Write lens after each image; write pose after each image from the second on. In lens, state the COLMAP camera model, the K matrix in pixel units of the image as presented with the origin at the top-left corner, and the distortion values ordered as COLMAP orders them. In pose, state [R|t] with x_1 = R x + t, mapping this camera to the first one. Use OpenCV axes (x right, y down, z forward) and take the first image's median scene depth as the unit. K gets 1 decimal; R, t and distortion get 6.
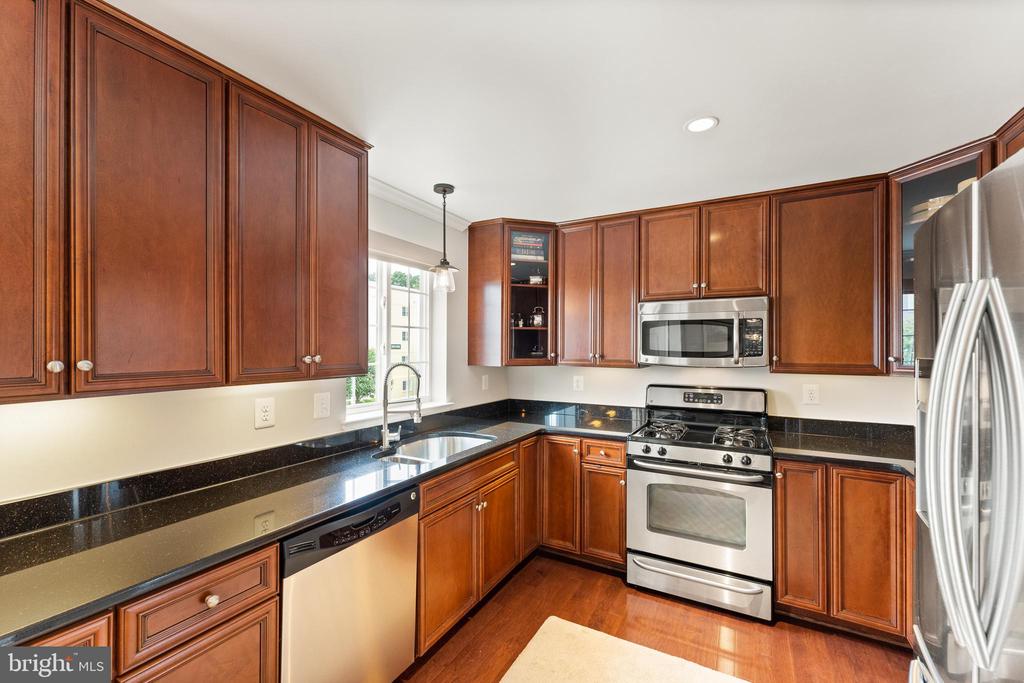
lens RADIAL K [[420.3, 0, 513.5], [0, 420.3, 345.8], [0, 0, 1]] dist [-0.000140, -0.000038]
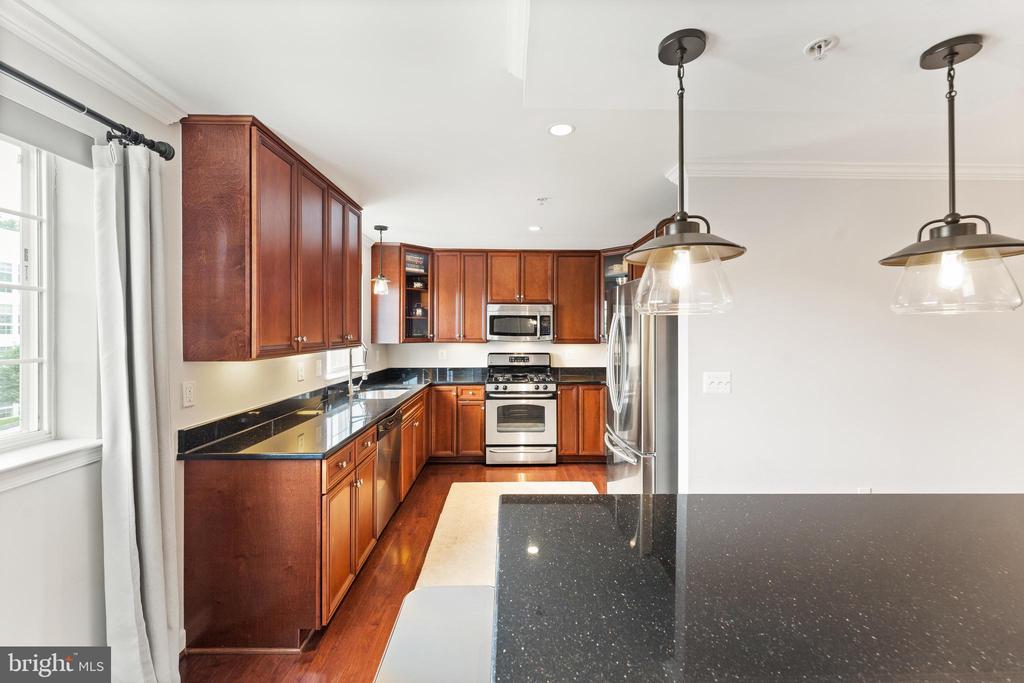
lens RADIAL K [[417.8, 0, 510.8], [0, 417.8, 335.0], [0, 0, 1]] dist [0.000530, 0.000017]
pose [[0.866305, -0.004177, 0.499499, -0.487627], [-0.001429, 0.999940, 0.010840, 0.003328], [-0.499514, -0.010105, 0.866247, -0.534904]]
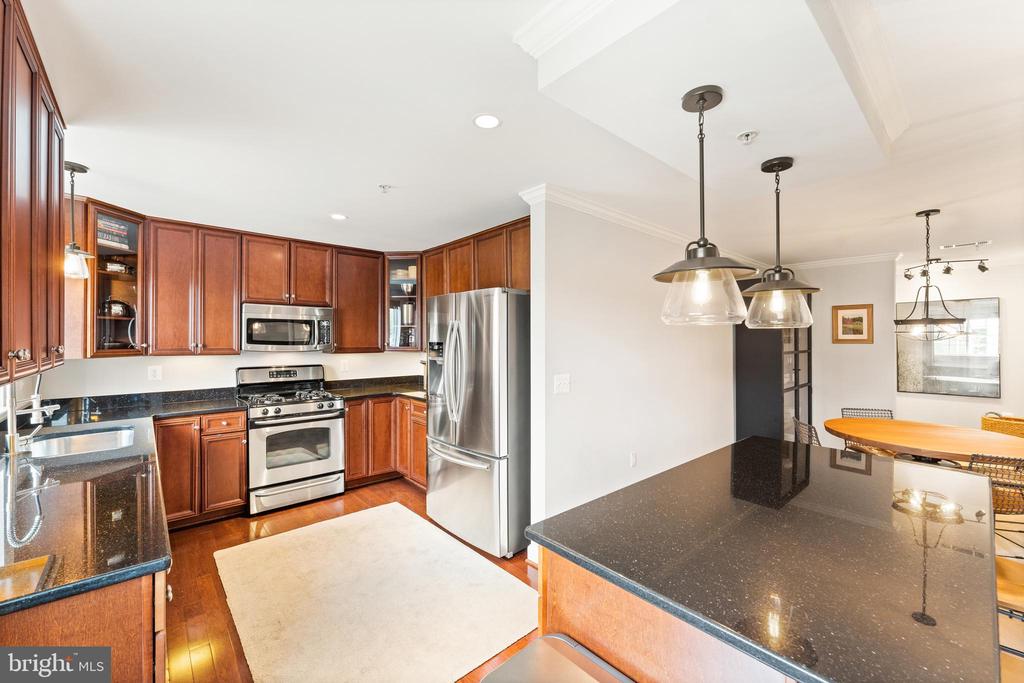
lens RADIAL K [[418.1, 0, 512.0], [0, 418.1, 341.5], [0, 0, 1]] dist [-0.001455, -0.000255]
pose [[0.327508, -0.004729, 0.944837, -0.673583], [-0.002514, 0.999980, 0.005876, 0.004725], [-0.944845, -0.004300, 0.327489, -0.203249]]
